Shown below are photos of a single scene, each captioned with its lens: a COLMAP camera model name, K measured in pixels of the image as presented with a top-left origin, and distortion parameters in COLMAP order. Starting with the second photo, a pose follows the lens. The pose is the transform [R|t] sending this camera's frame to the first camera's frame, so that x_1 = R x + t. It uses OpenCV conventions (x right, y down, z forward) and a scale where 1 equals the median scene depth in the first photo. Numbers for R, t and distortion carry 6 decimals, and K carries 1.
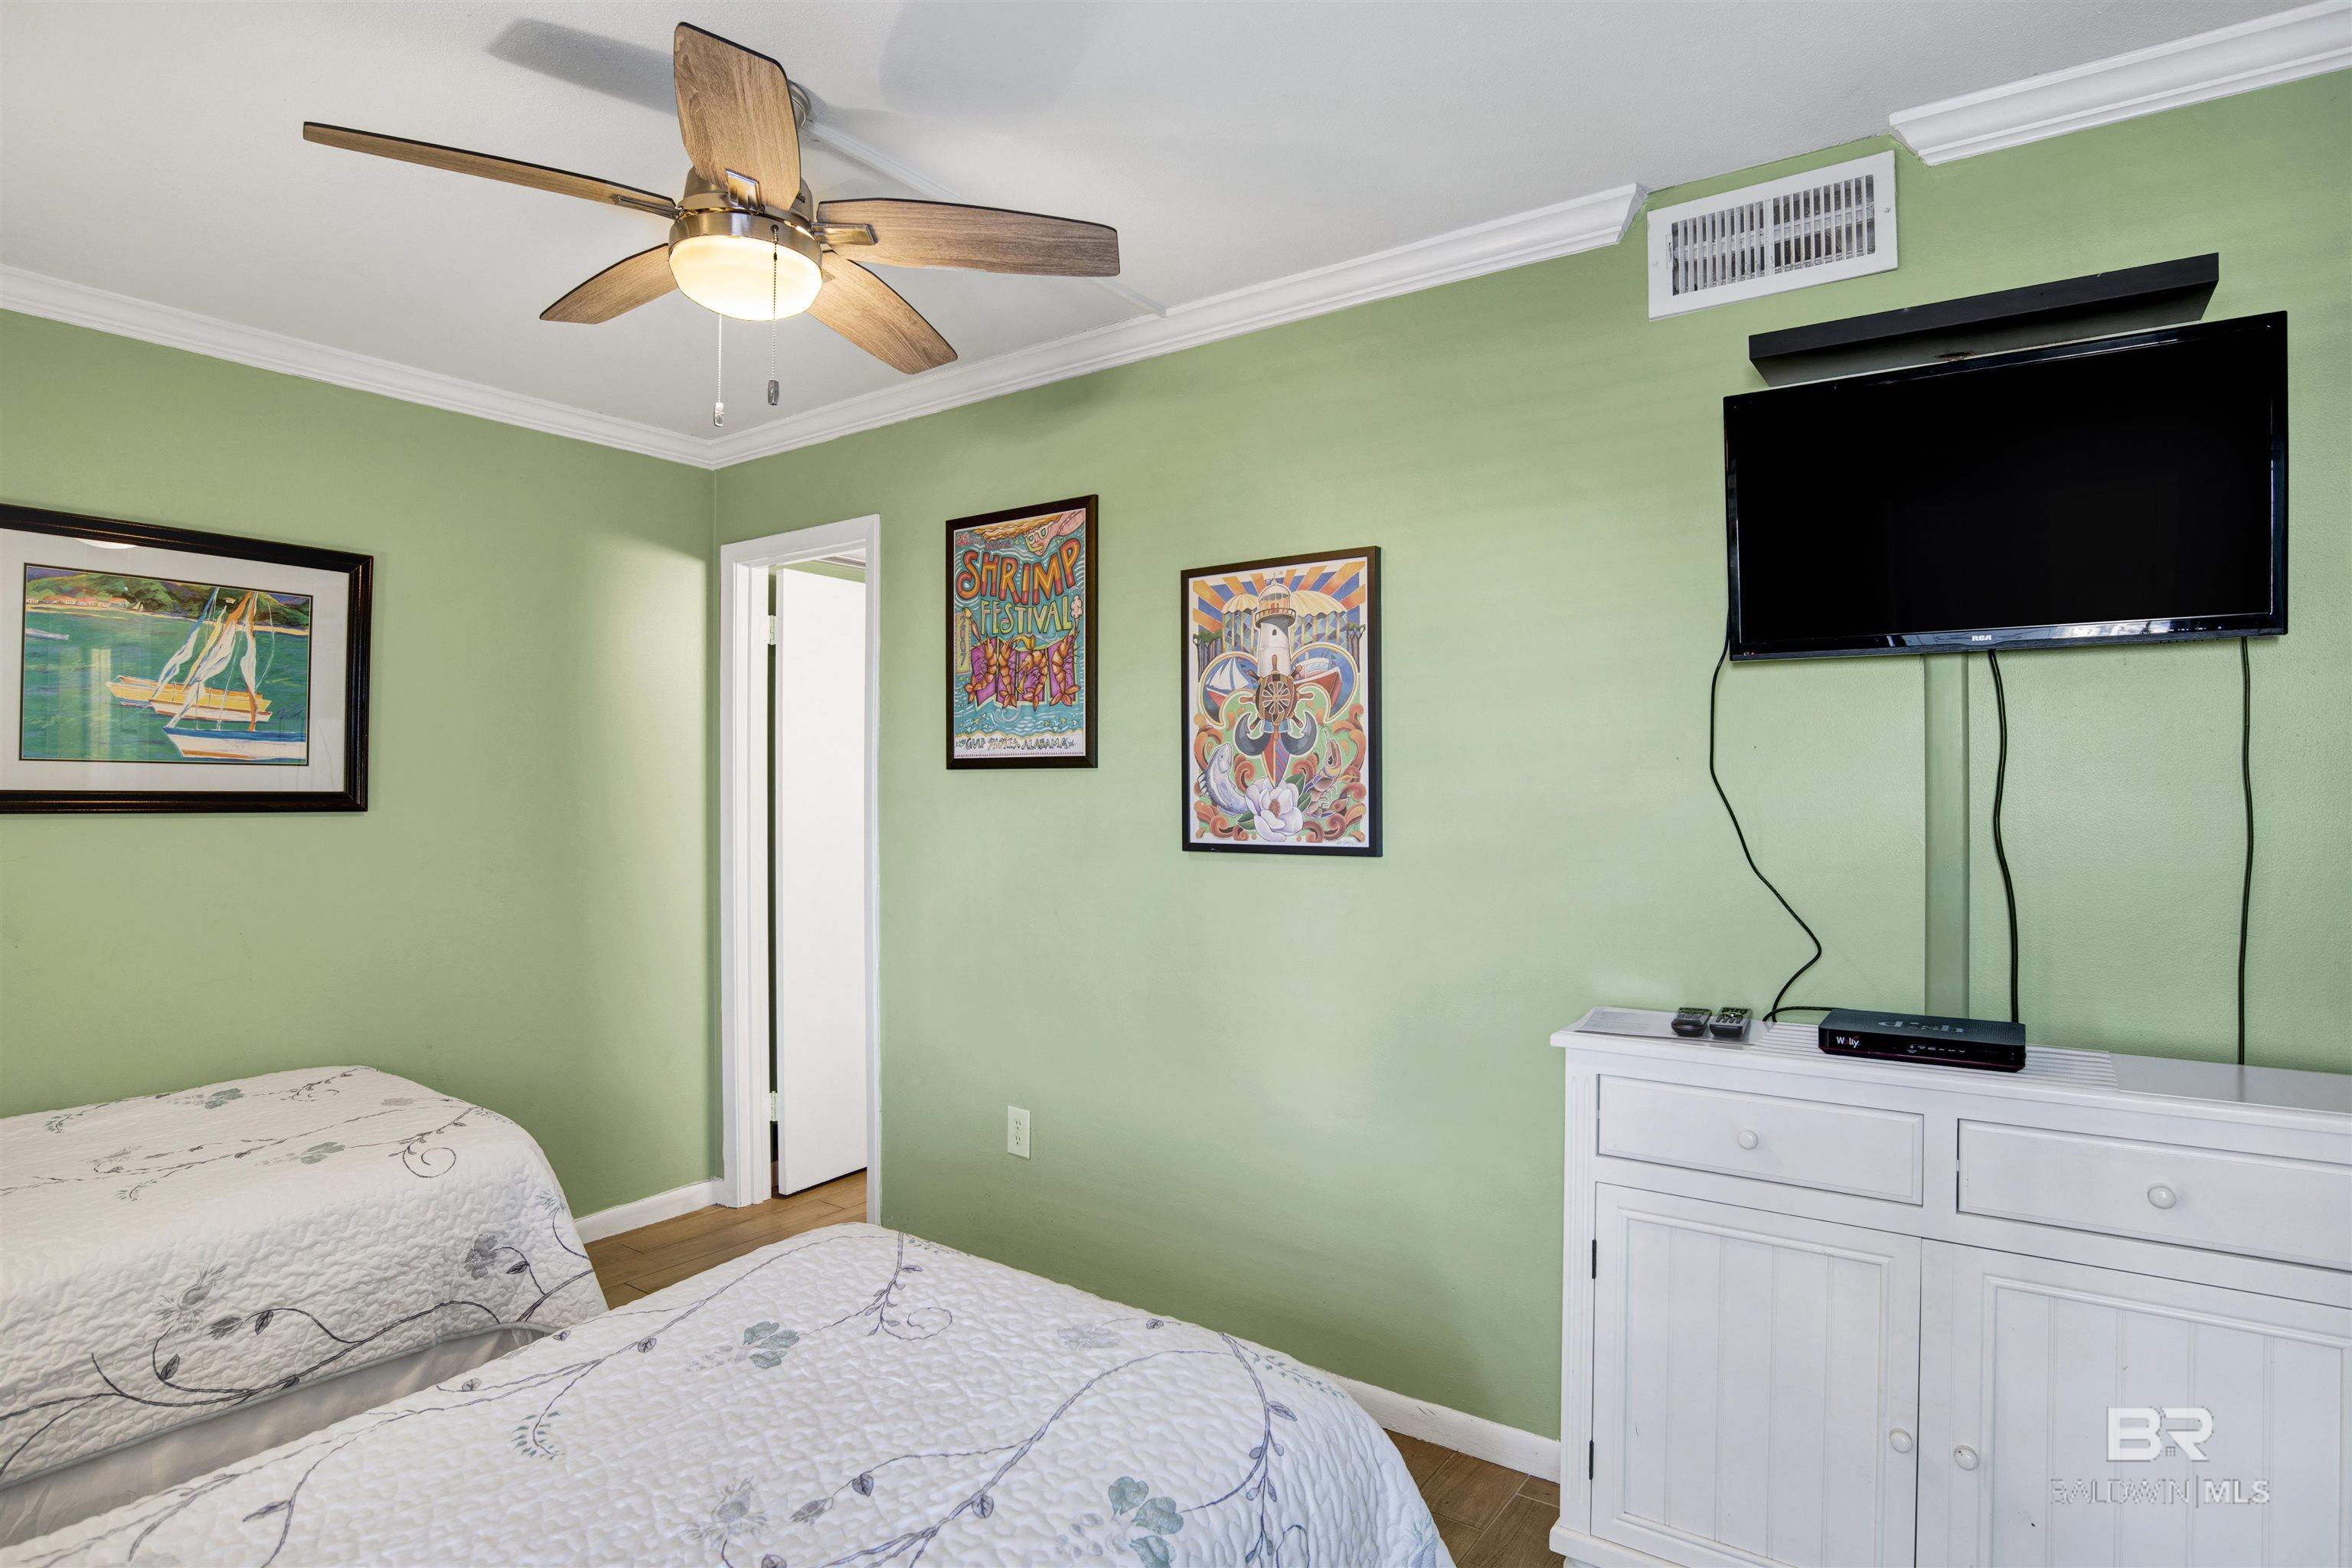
lens RADIAL K [[1203.4, 0, 1237.5], [0, 1203.4, 786.0], [0, 0, 1]] dist [-0.070050, 0.020358]
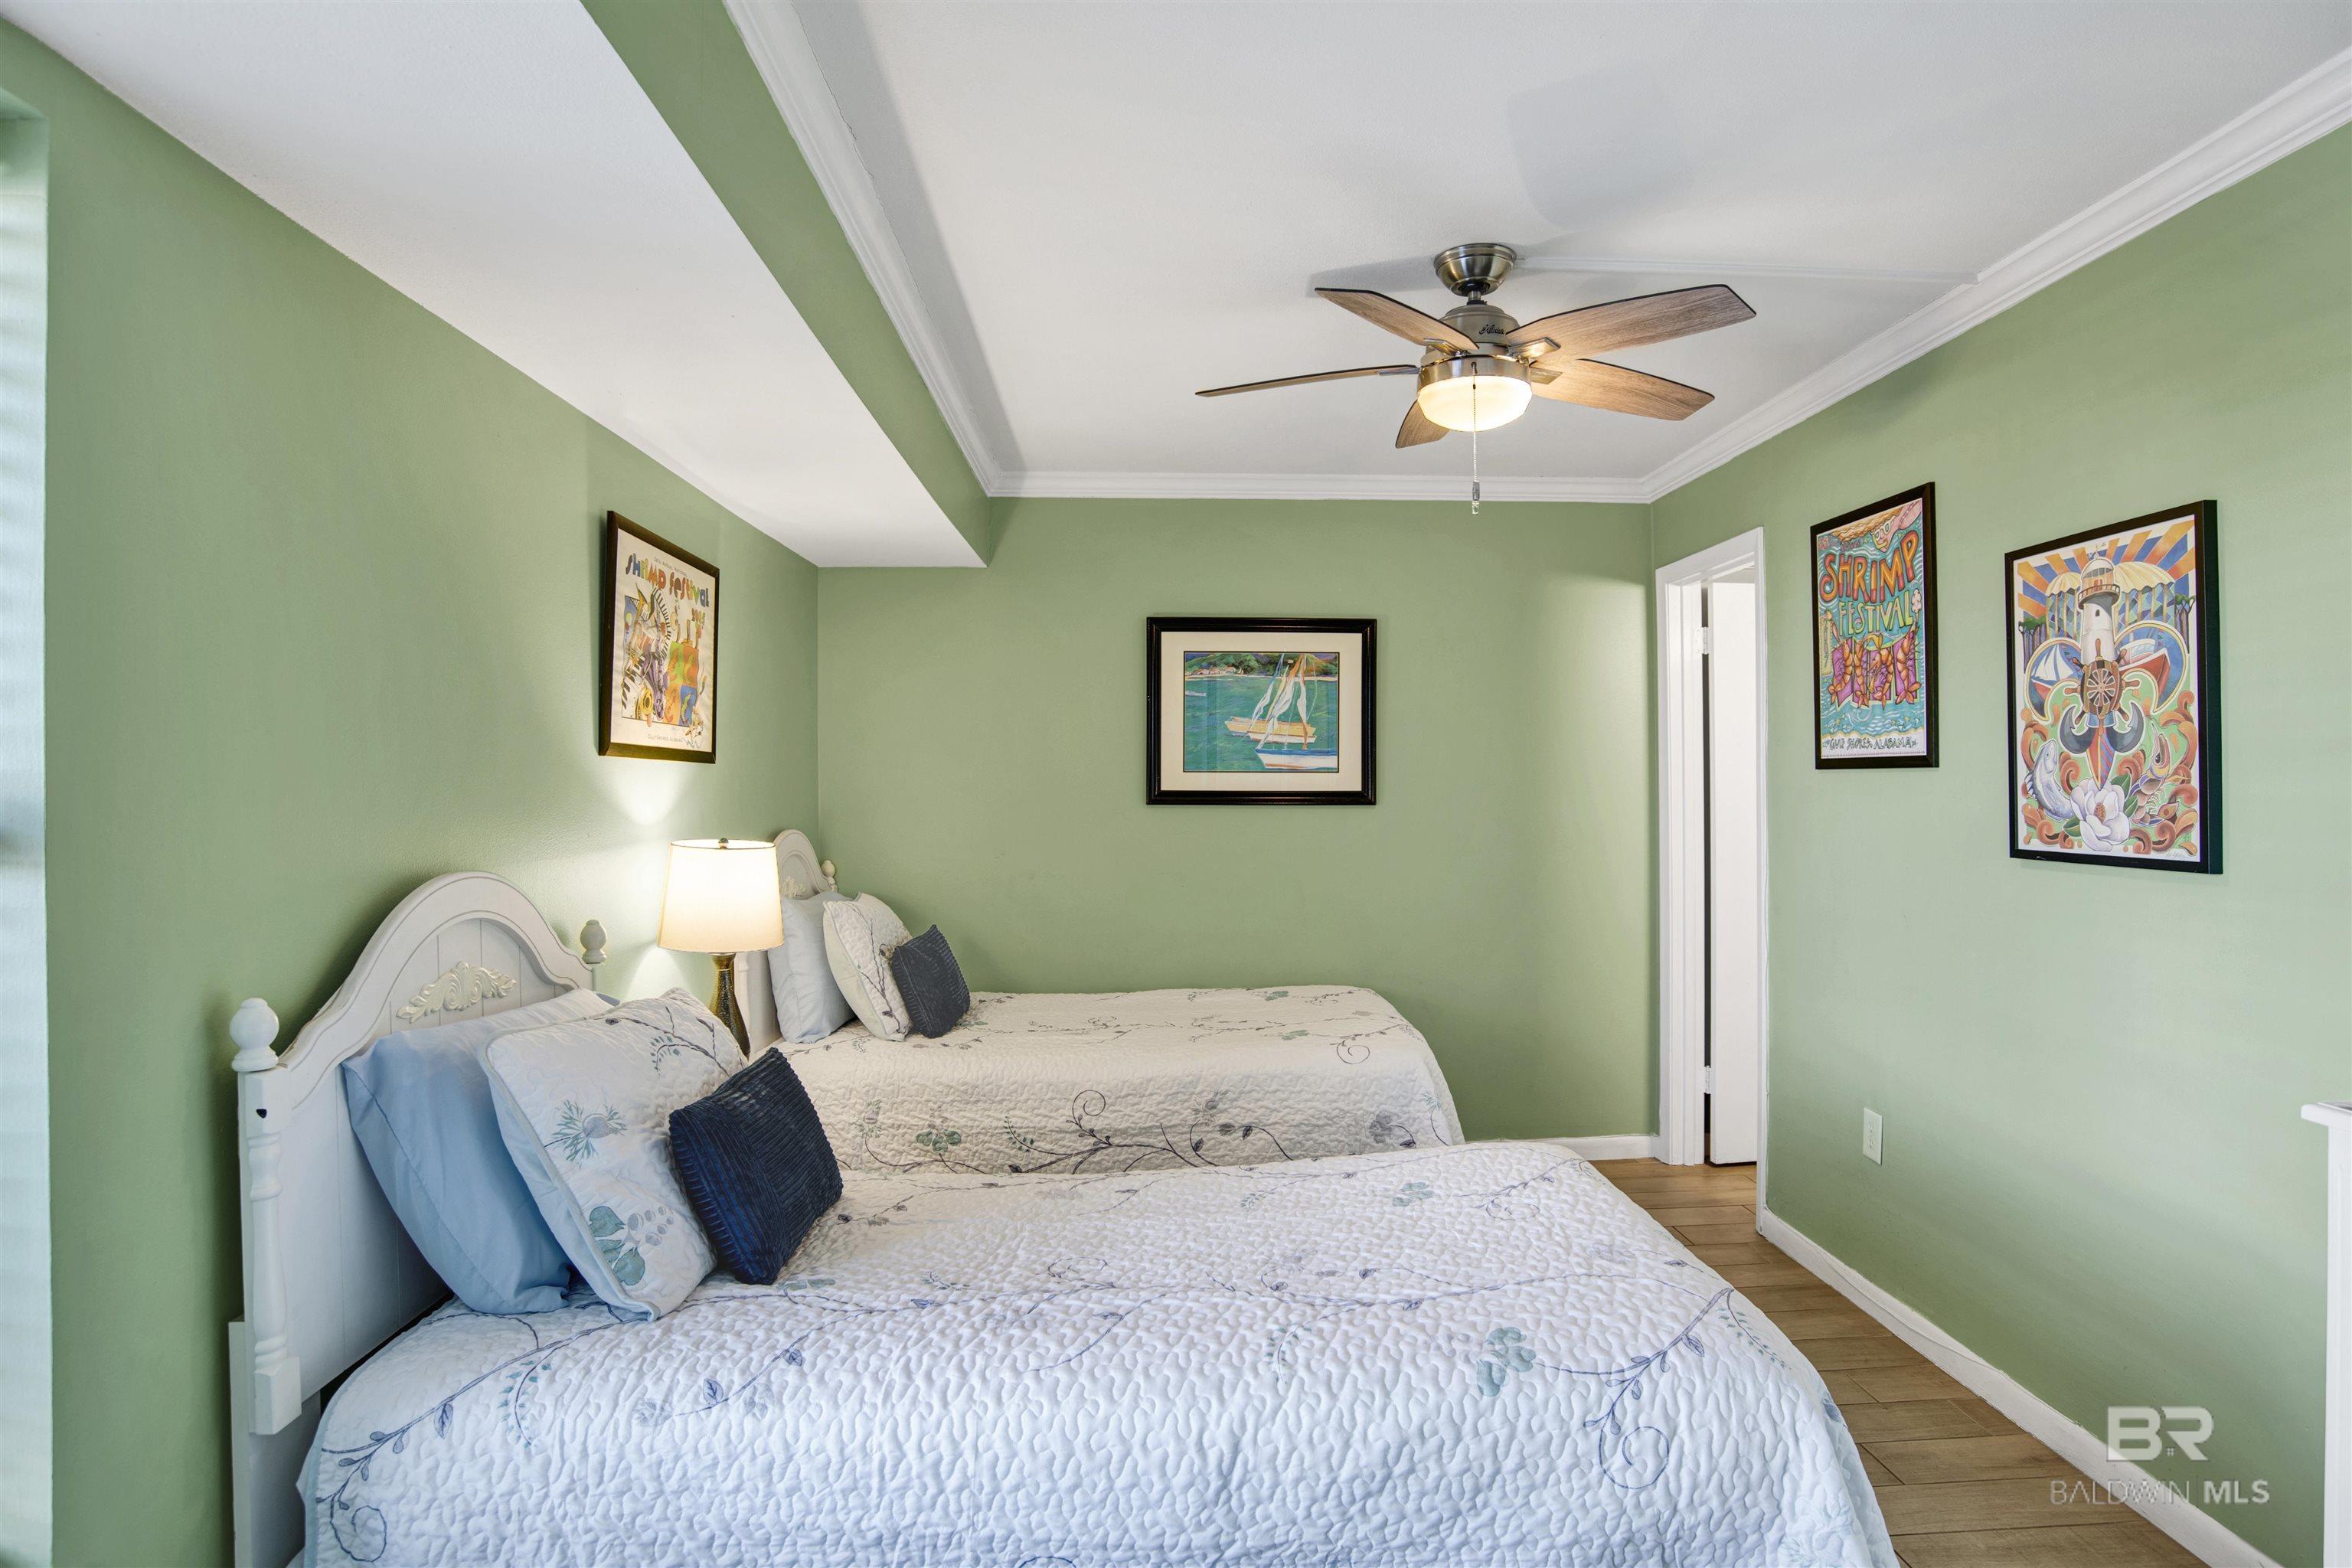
lens RADIAL K [[1203.4, 0, 1237.5], [0, 1203.4, 786.0], [0, 0, 1]] dist [-0.070050, 0.020358]
pose [[0.629958, -0.000746, -0.776629, 0.291097], [0.005803, 0.999976, 0.003747, -0.008100], [0.776608, -0.006867, 0.629947, -0.024862]]
